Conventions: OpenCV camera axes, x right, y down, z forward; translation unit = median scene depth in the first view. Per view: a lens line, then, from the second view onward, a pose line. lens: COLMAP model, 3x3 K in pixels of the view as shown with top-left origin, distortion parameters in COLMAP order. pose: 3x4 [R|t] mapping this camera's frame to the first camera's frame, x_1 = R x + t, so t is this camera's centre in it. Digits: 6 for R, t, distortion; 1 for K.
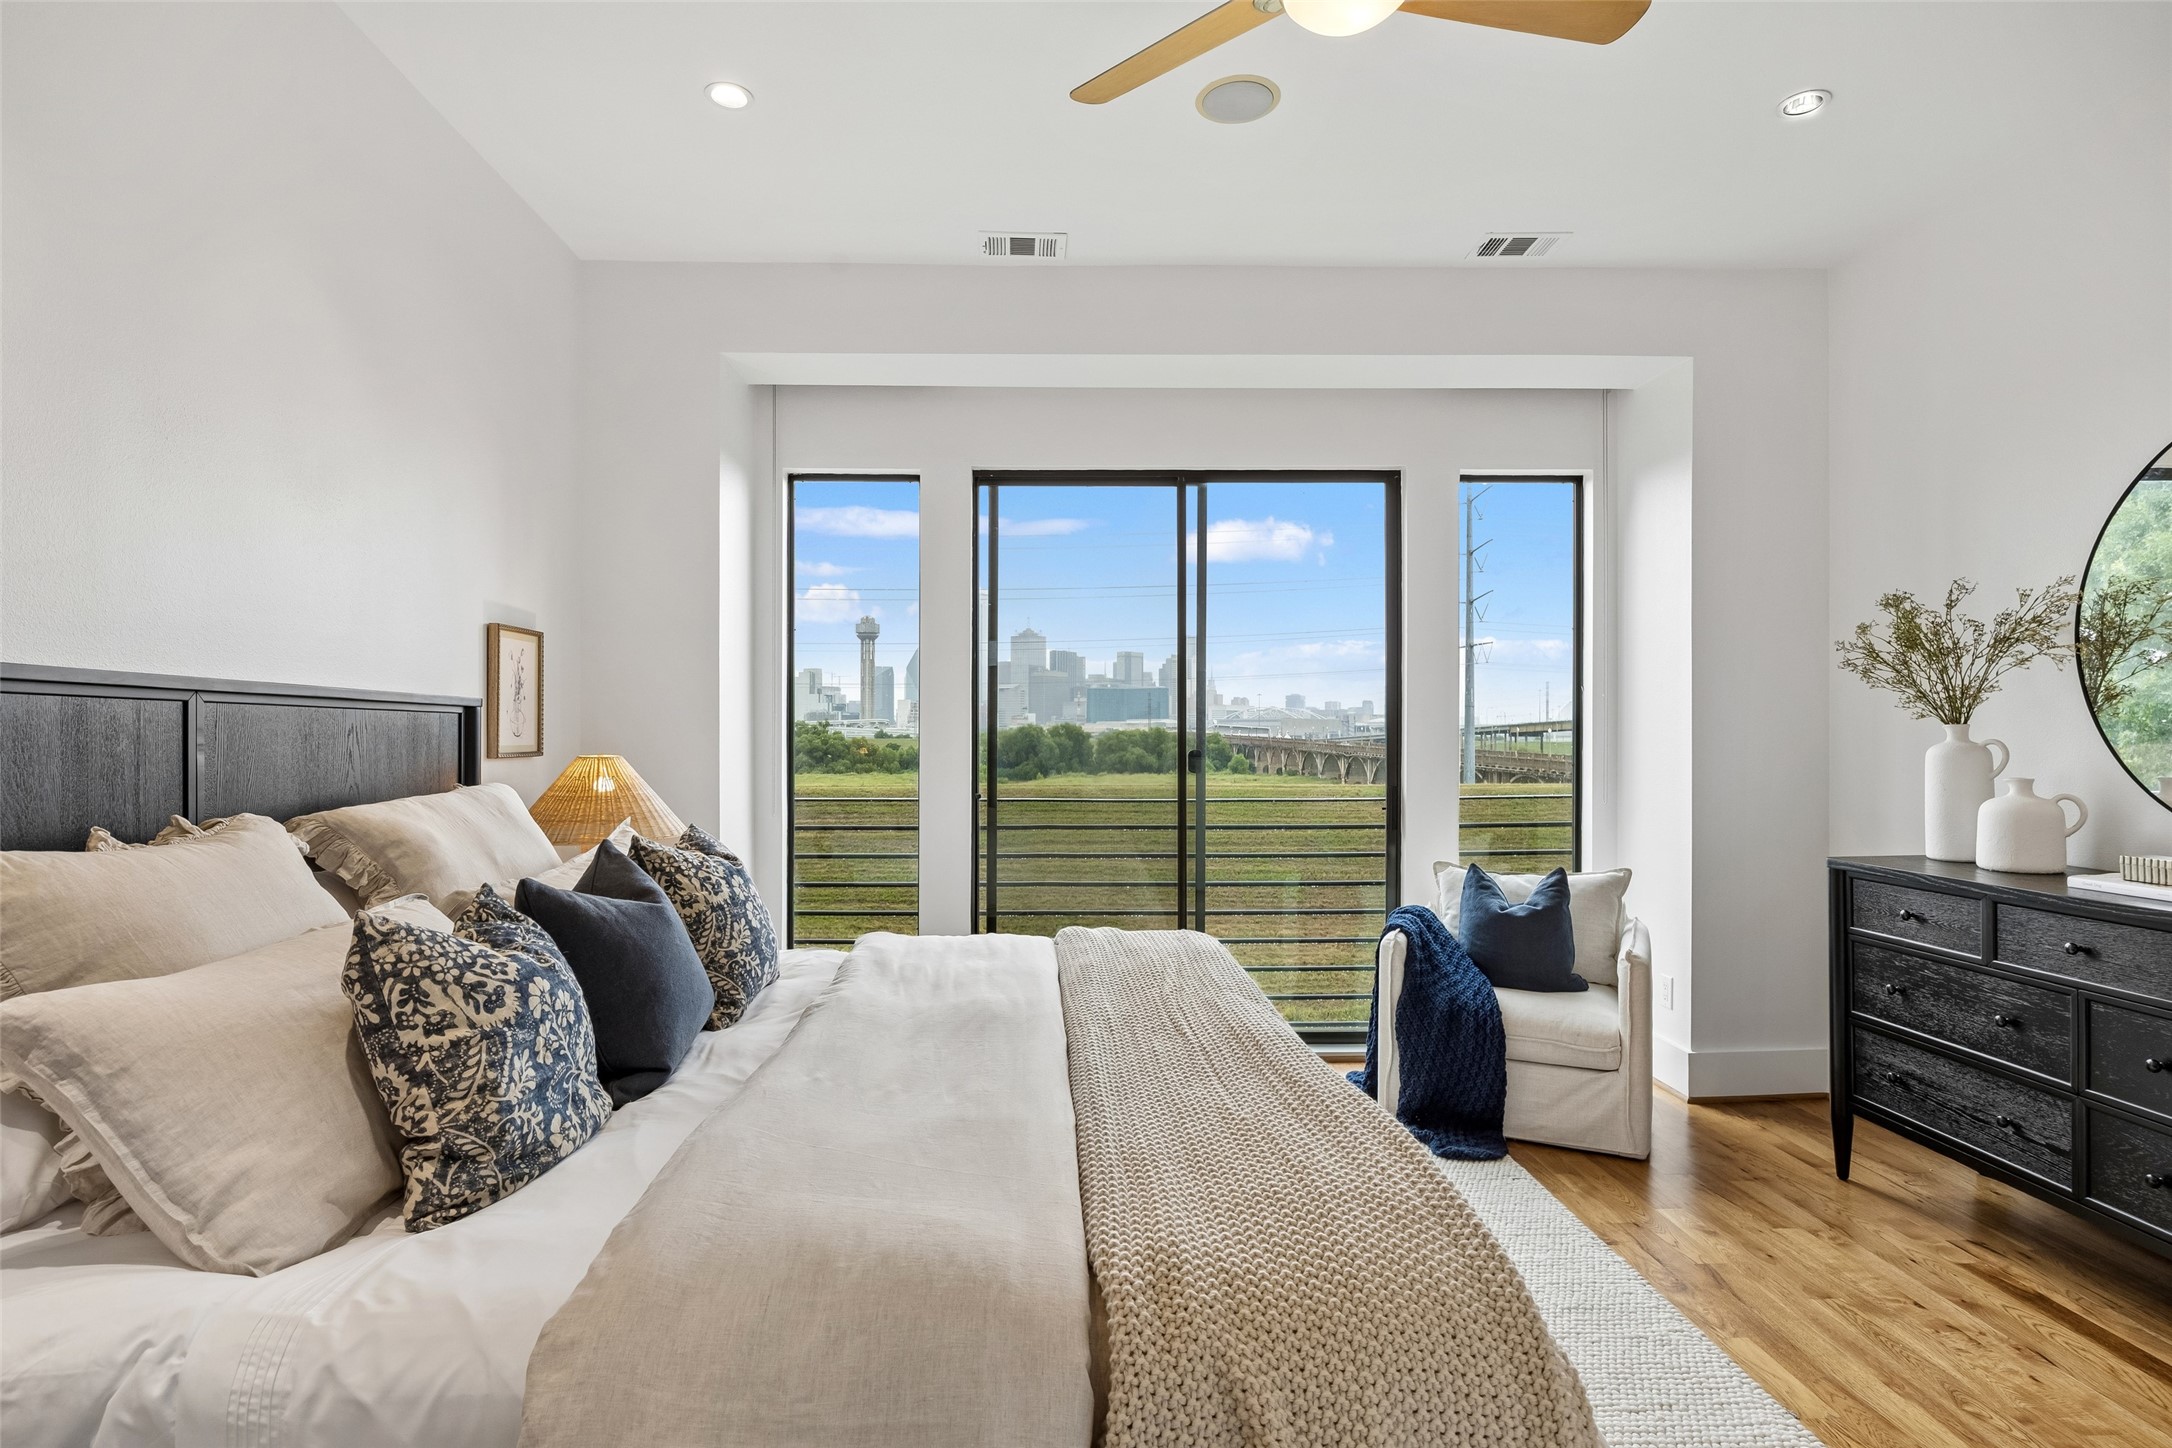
lens RADIAL K [[1081.1, 0, 1070.5], [0, 1081.1, 729.9], [0, 0, 1]] dist [-0.009645, 0.000029]
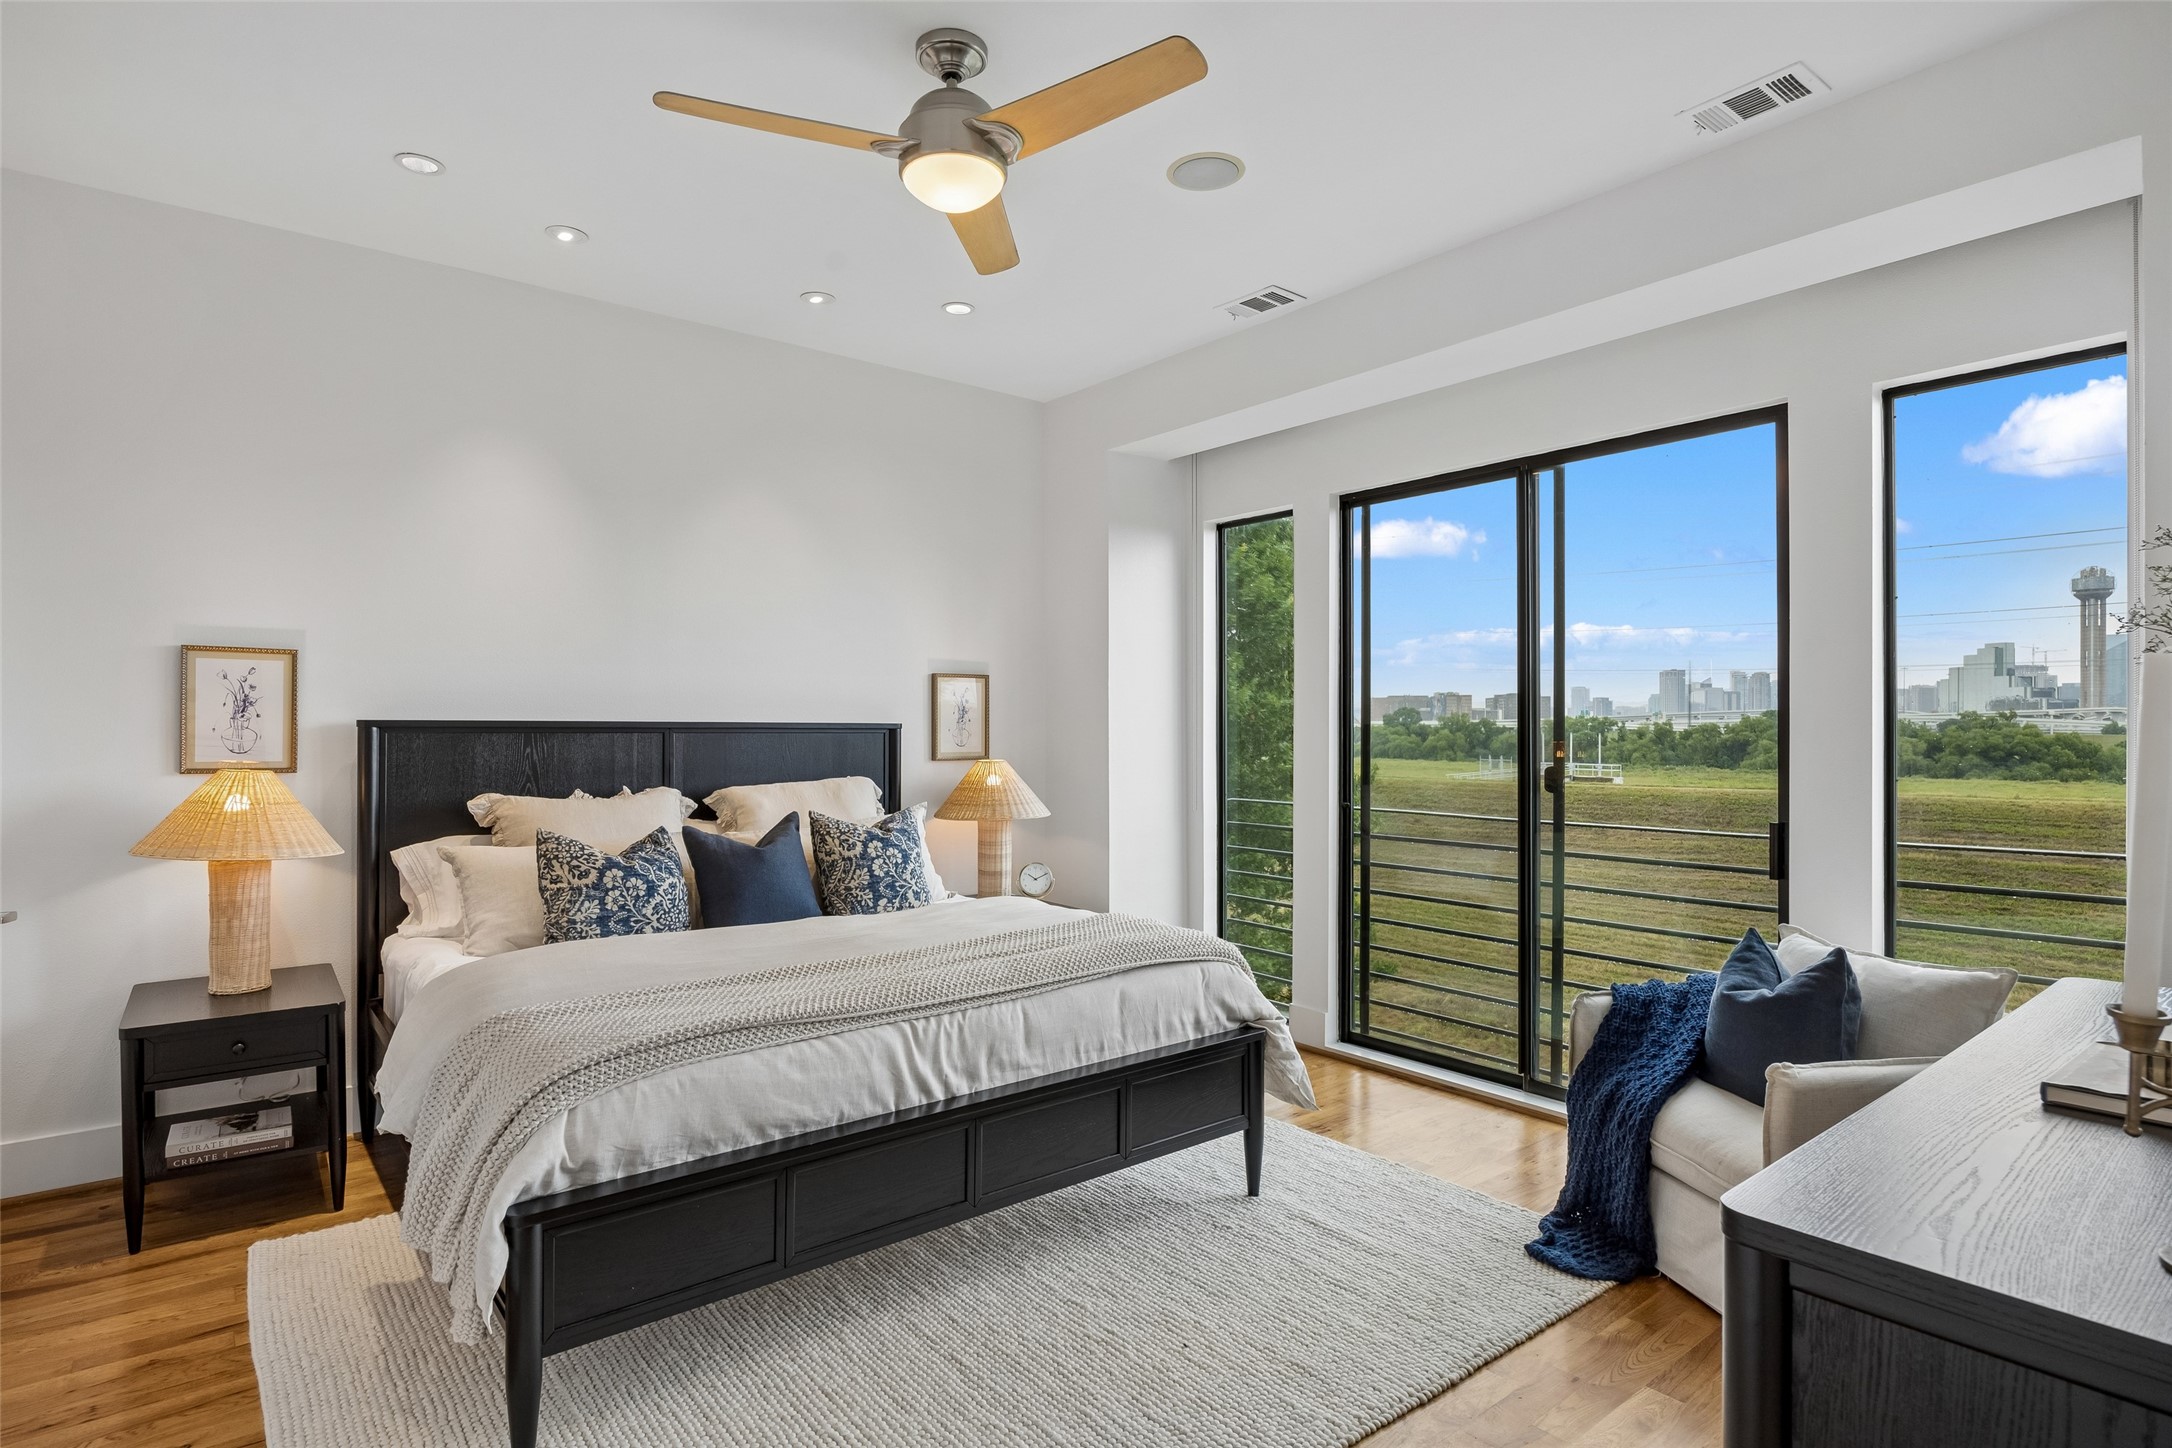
lens RADIAL K [[1137.1, 0, 1109.9], [0, 1137.1, 731.8], [0, 0, 1]] dist [0.000064, -0.001682]
pose [[0.611183, 0.003521, -0.791482, 0.645076], [0.002669, 0.999975, 0.006510, -0.017623], [0.791485, -0.006091, 0.611158, 0.141944]]
